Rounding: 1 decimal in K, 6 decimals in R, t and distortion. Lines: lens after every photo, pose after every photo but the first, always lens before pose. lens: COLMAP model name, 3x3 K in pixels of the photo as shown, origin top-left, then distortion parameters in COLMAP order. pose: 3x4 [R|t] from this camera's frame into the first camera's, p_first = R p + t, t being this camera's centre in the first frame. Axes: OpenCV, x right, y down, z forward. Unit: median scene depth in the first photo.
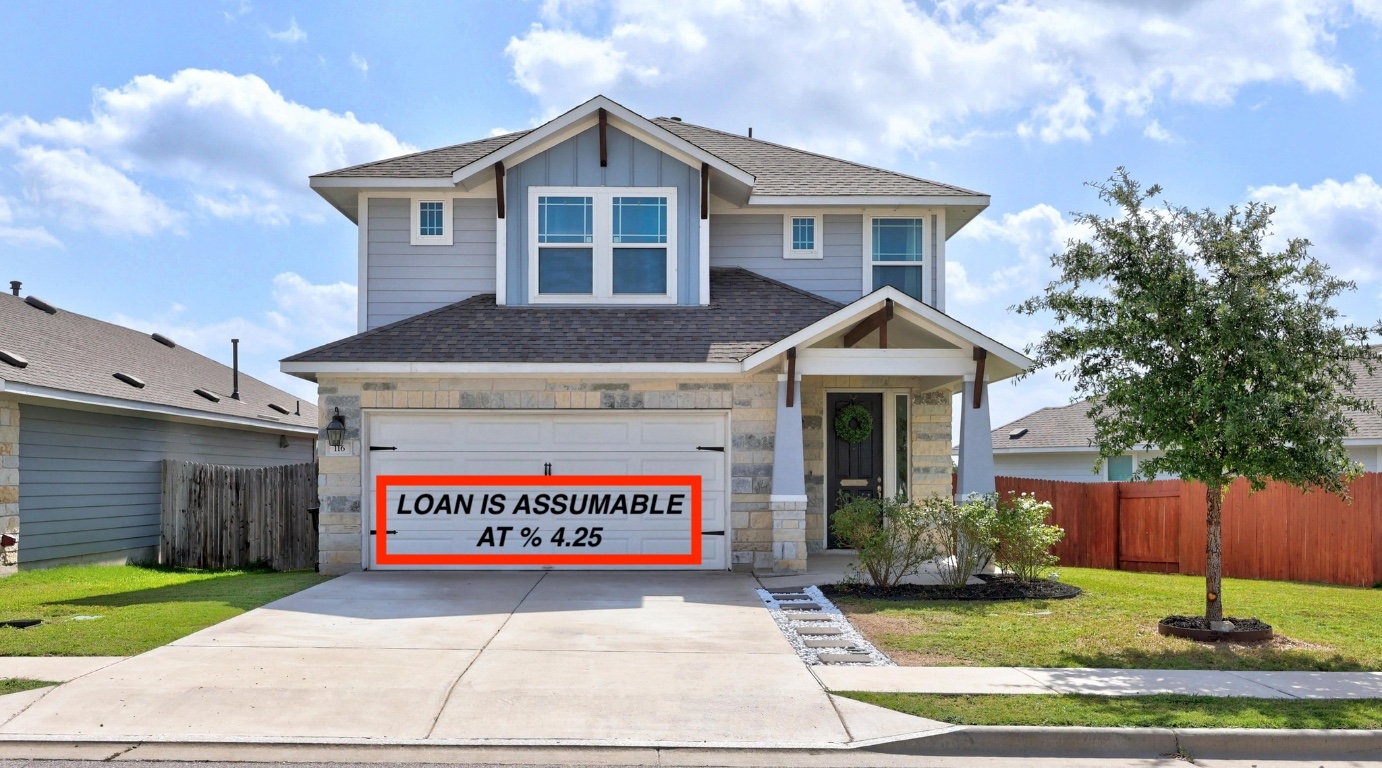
lens RADIAL K [[1410.5, 0, 710.5], [0, 1410.5, 411.8], [0, 0, 1]] dist [-0.000810, 0.000000]
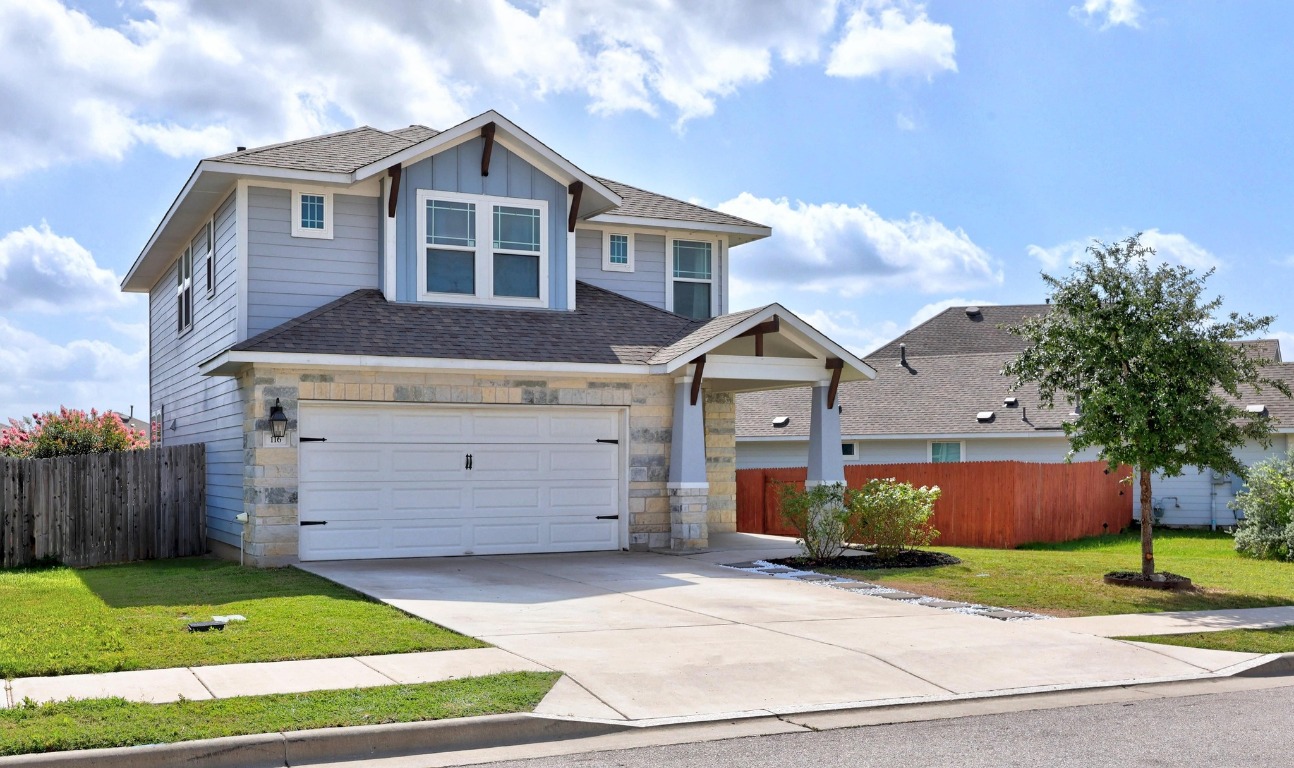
lens RADIAL K [[1314.4, 0, 647.6], [0, 1314.4, 394.3], [0, 0, 1]] dist [-0.005733, 0.000000]
pose [[0.904198, 0.019438, 0.426671, -0.388224], [-0.017251, 0.999811, -0.008992, -0.001934], [-0.426765, 0.000770, 0.904362, 0.047672]]
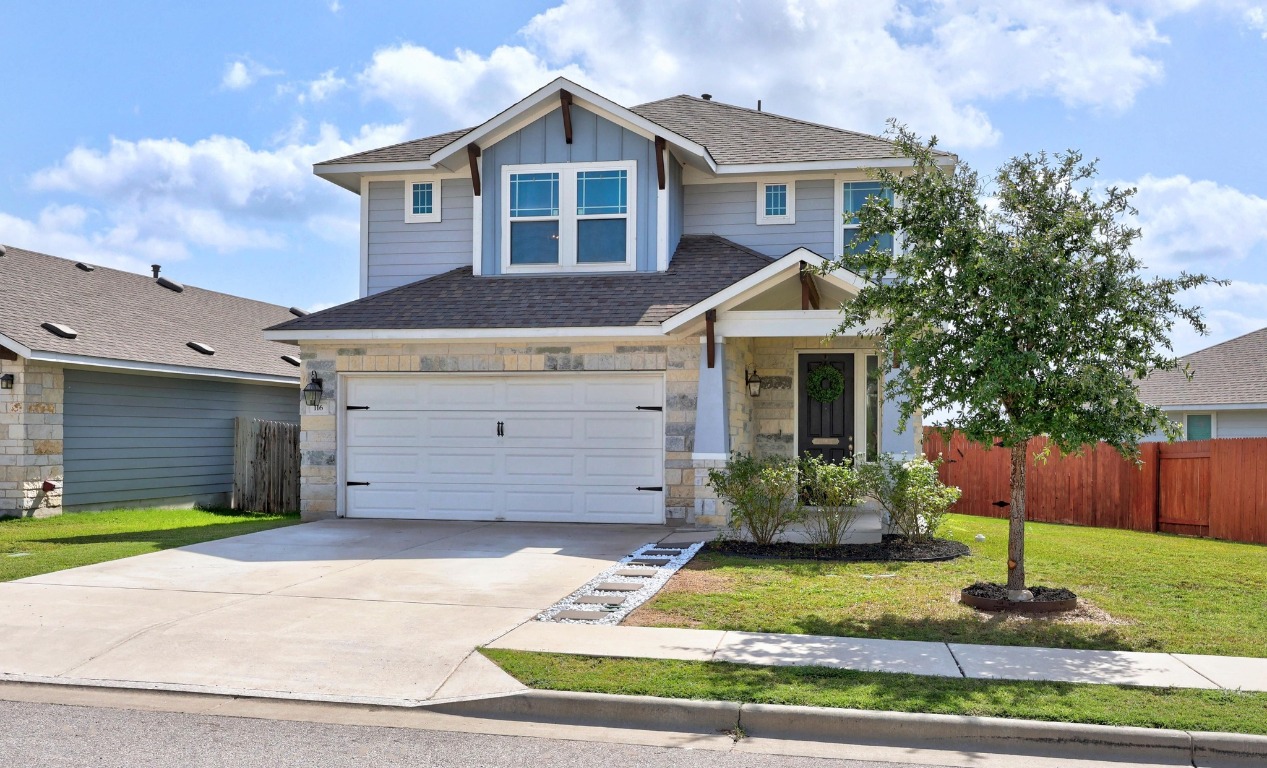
lens RADIAL K [[1296.6, 0, 632.0], [0, 1296.6, 377.9], [0, 0, 1]] dist [0.002436, 0.000000]
pose [[0.973386, -0.004705, -0.229124, 0.195754], [0.005552, 0.999980, 0.003054, 0.000524], [0.229105, -0.004245, 0.973393, 0.055660]]
